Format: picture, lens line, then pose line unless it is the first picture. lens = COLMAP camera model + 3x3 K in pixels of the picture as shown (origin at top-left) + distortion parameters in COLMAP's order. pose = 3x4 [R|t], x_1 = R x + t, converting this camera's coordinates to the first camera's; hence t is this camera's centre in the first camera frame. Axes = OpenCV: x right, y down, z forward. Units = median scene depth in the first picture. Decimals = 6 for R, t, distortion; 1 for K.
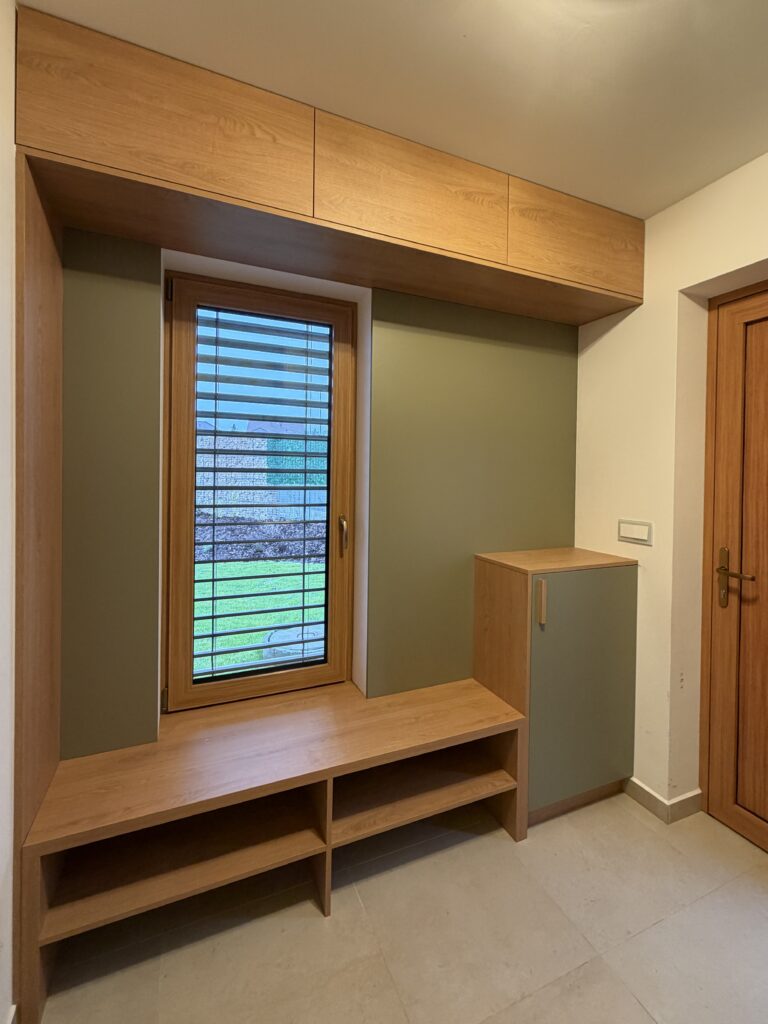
lens RADIAL K [[414.9, 0, 382.5], [0, 414.9, 485.8], [0, 0, 1]] dist [-0.000225, 0.000095]
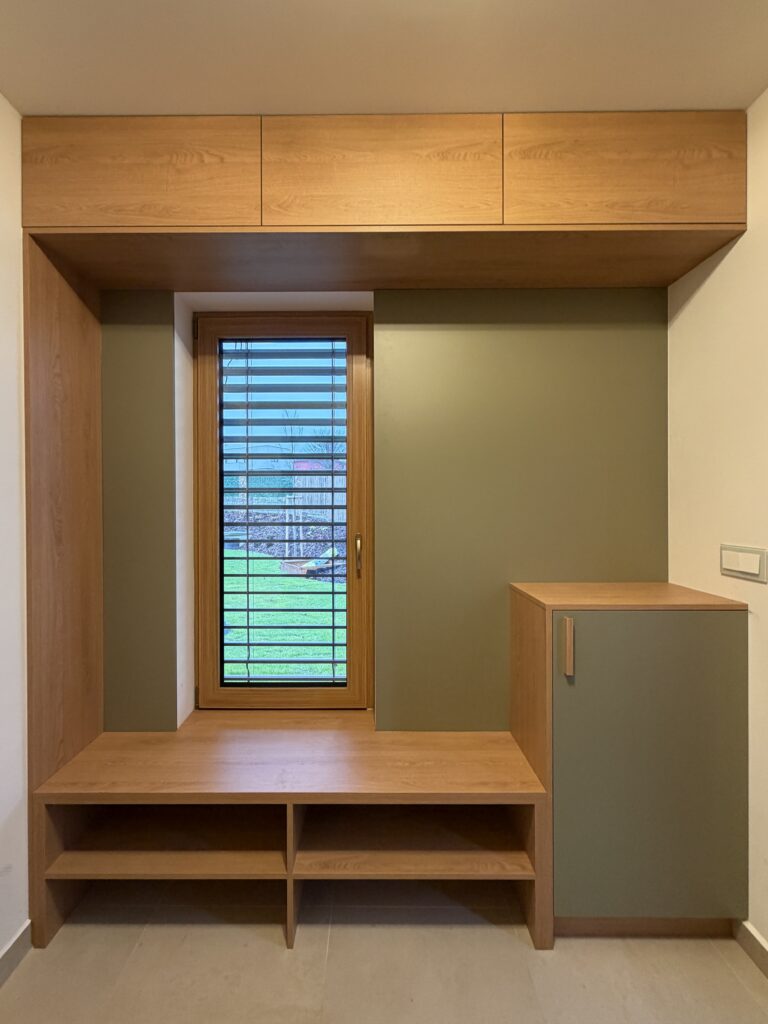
lens RADIAL K [[411.7, 0, 384.0], [0, 411.7, 512.0], [0, 0, 1]] dist [0.000382, 0.000001]
pose [[0.926001, -0.009752, -0.377395, 0.353259], [0.005882, 0.999918, -0.011406, 0.035381], [0.377476, 0.008342, 0.925982, 0.157867]]
